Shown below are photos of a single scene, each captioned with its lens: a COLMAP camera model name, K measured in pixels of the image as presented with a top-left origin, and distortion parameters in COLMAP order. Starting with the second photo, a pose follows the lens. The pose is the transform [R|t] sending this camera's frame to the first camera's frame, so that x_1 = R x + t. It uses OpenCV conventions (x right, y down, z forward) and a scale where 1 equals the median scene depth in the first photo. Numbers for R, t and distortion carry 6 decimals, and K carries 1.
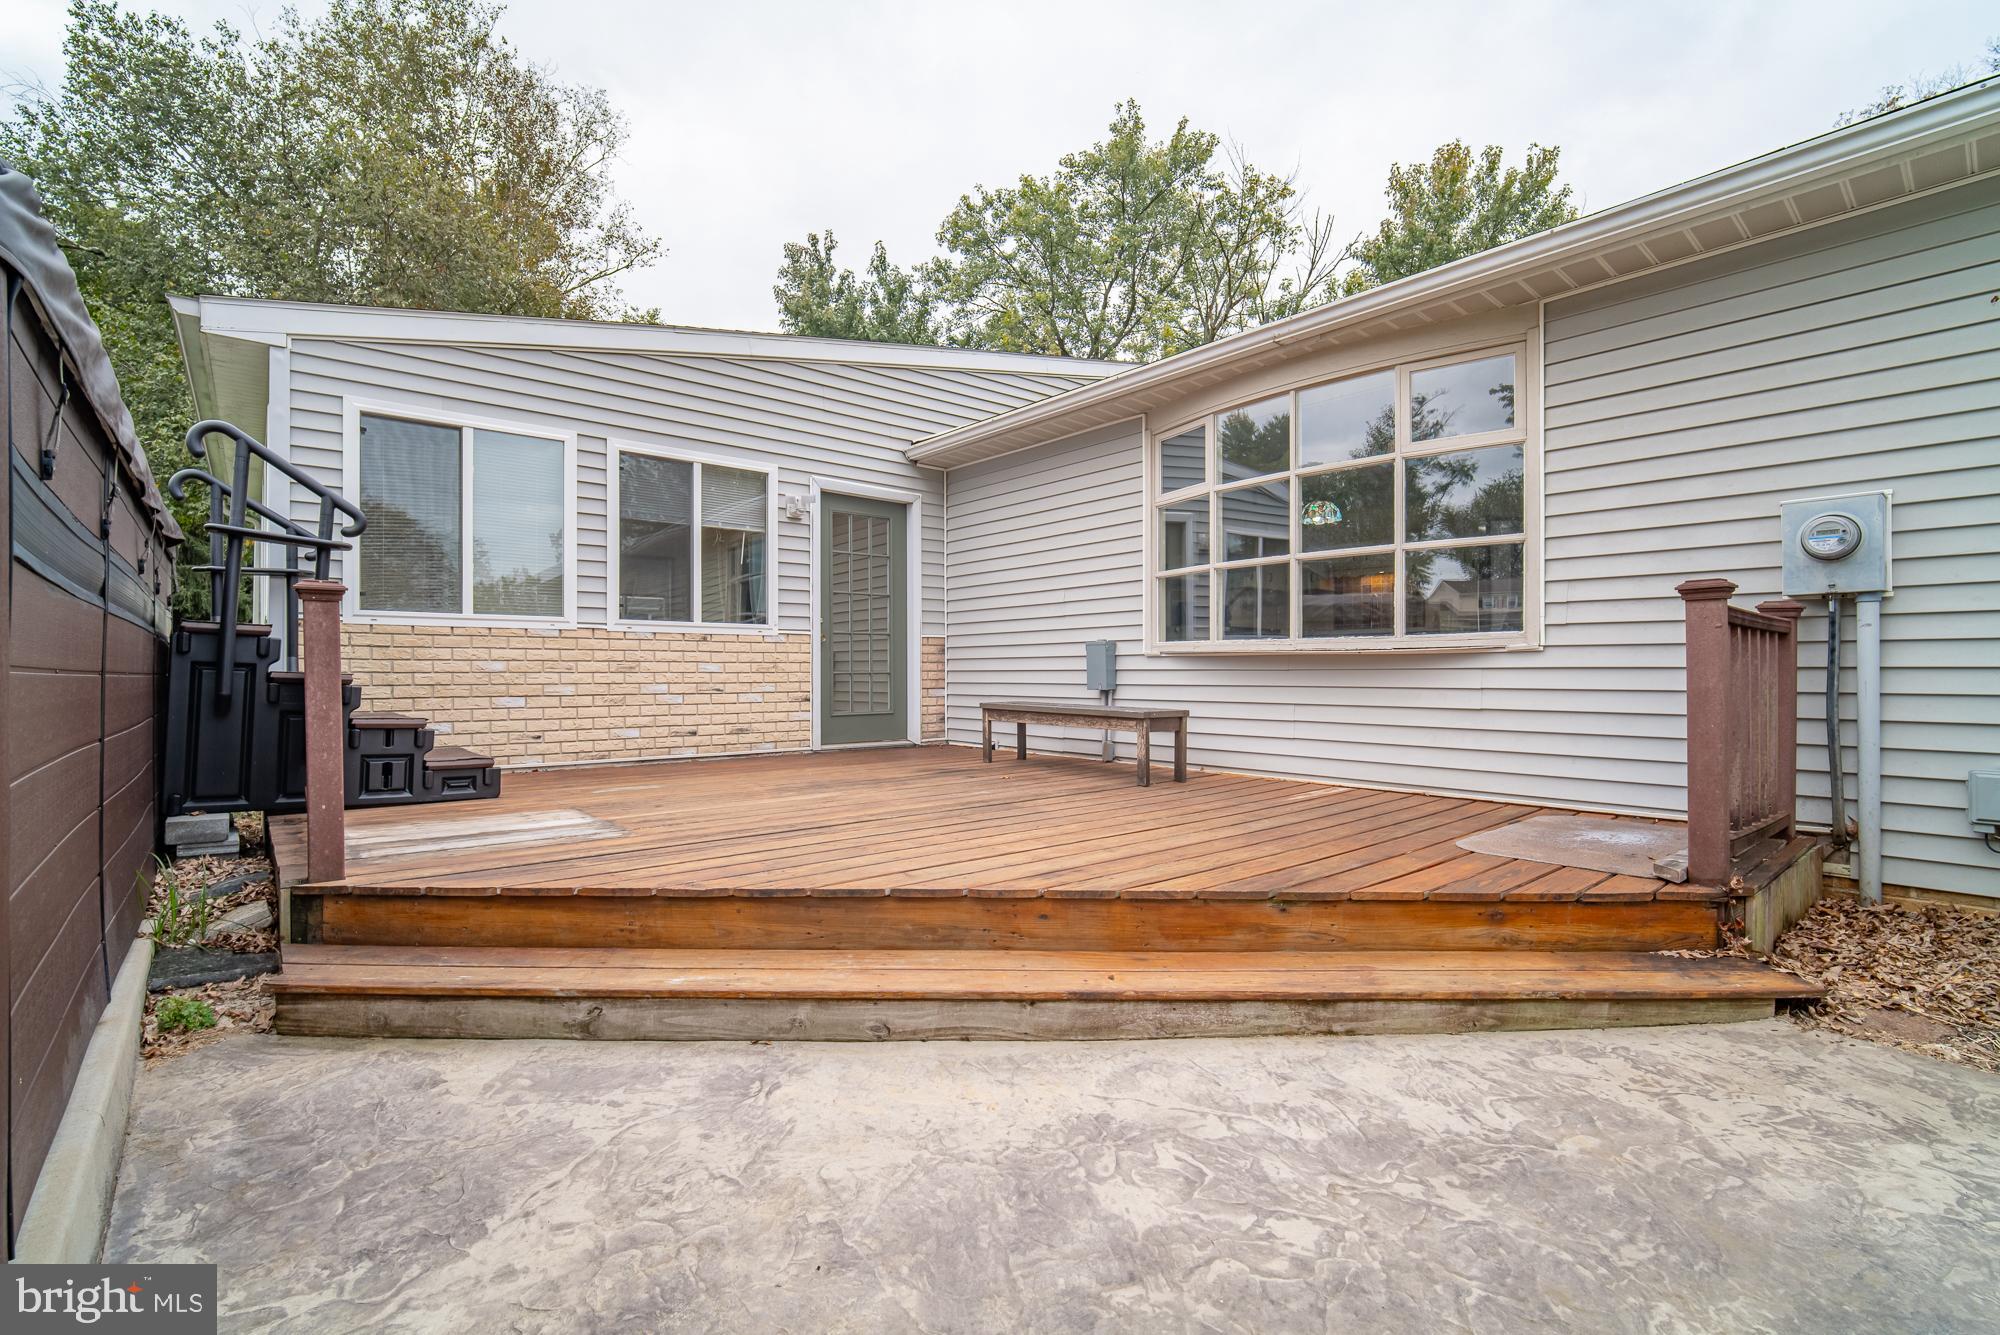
lens RADIAL K [[897.3, 0, 998.5], [0, 897.3, 676.1], [0, 0, 1]] dist [-0.016216, 0.005838]
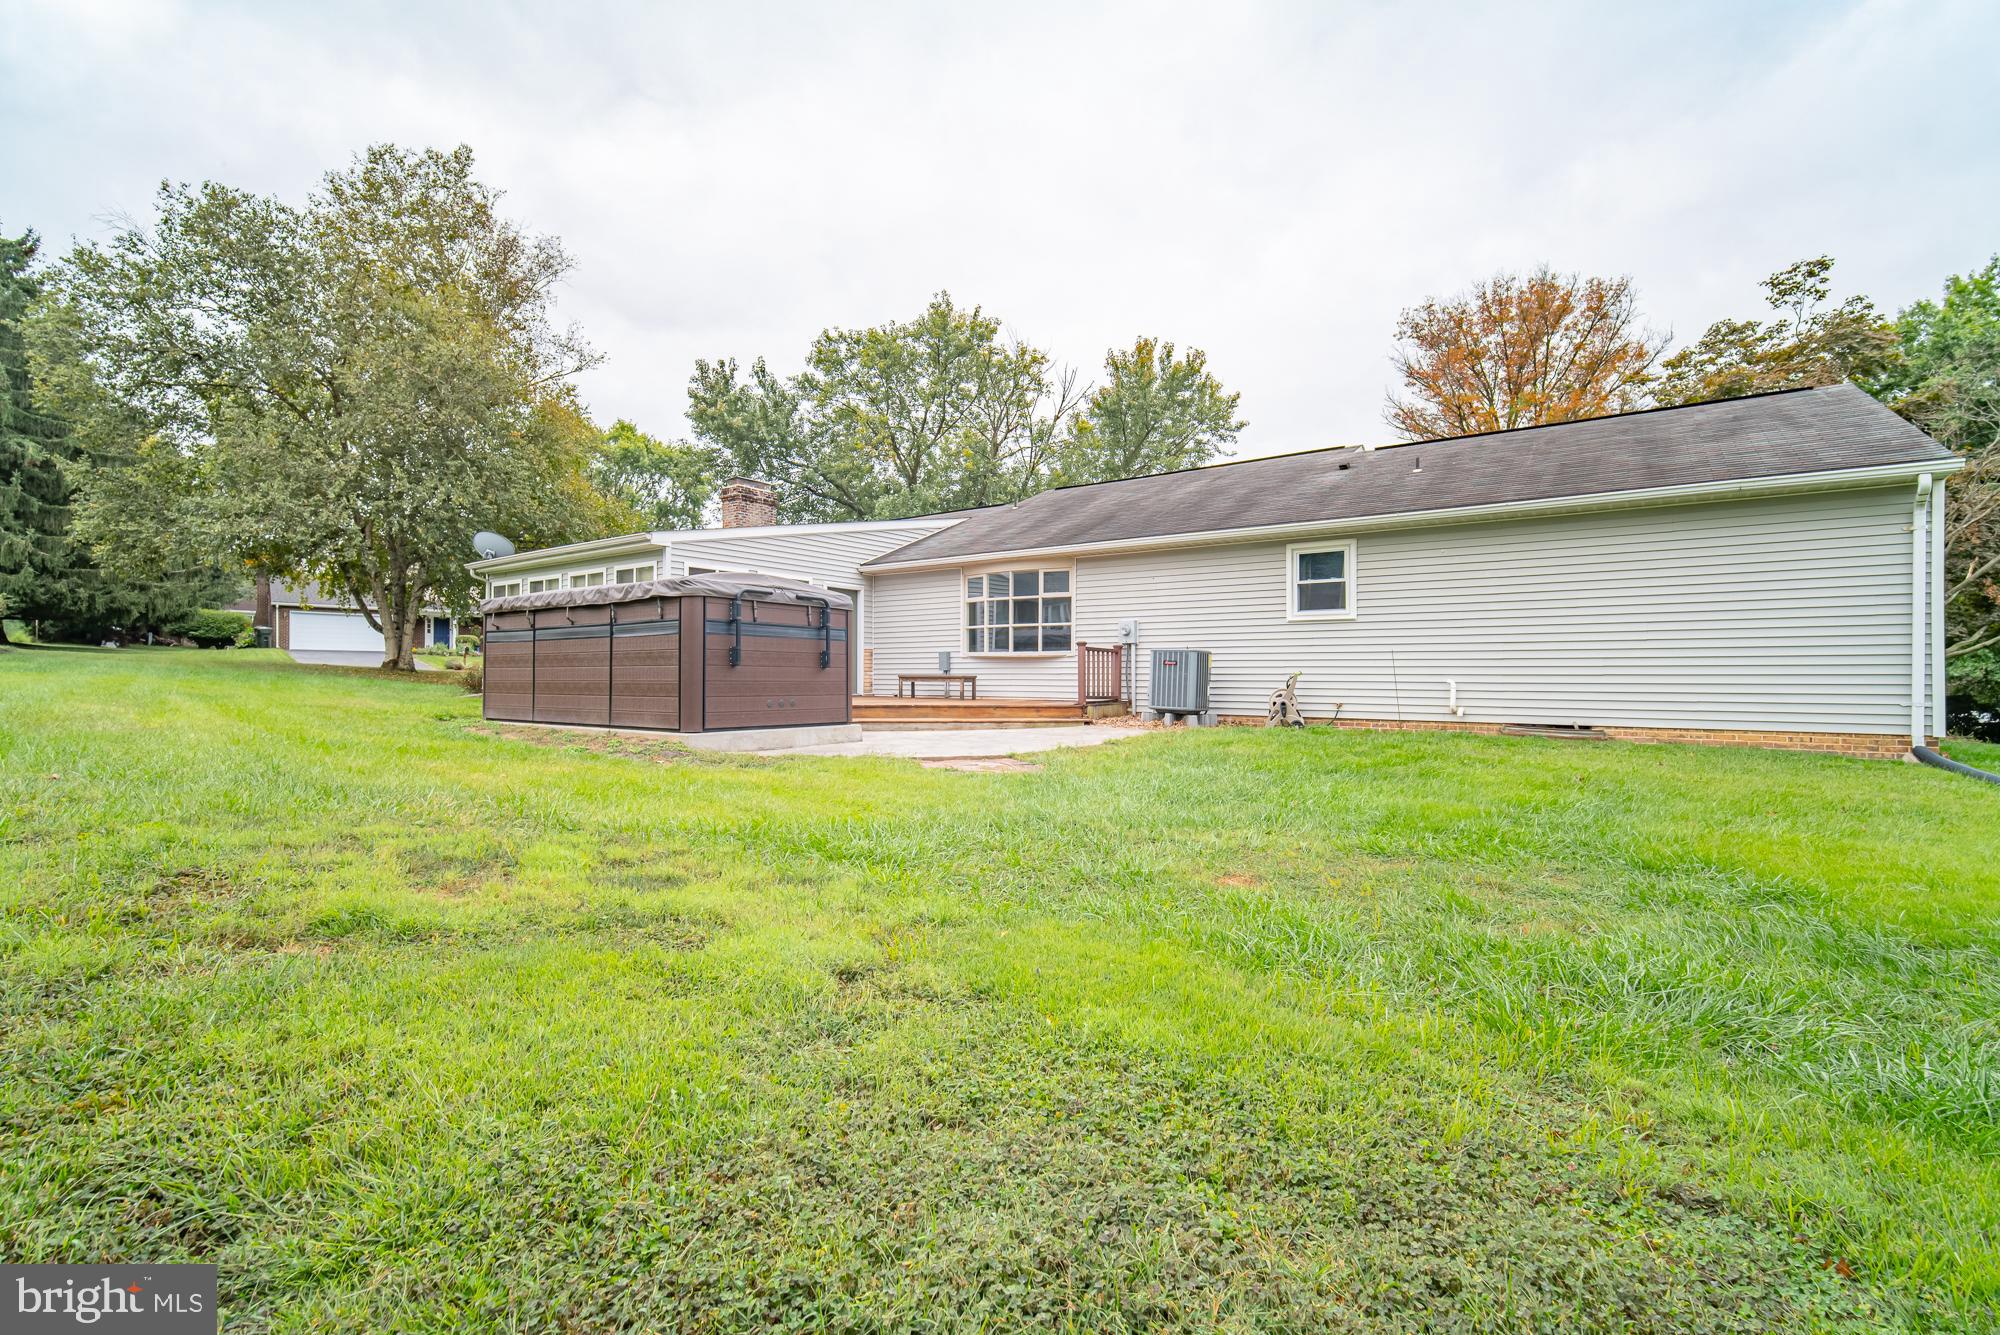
lens RADIAL K [[897.3, 0, 998.5], [0, 897.3, 676.1], [0, 0, 1]] dist [-0.016216, 0.005838]
pose [[0.974375, 0.005985, 0.224849, -0.098596], [-0.004329, 0.999960, -0.007859, 0.016071], [-0.224887, 0.006684, 0.974362, -0.488052]]
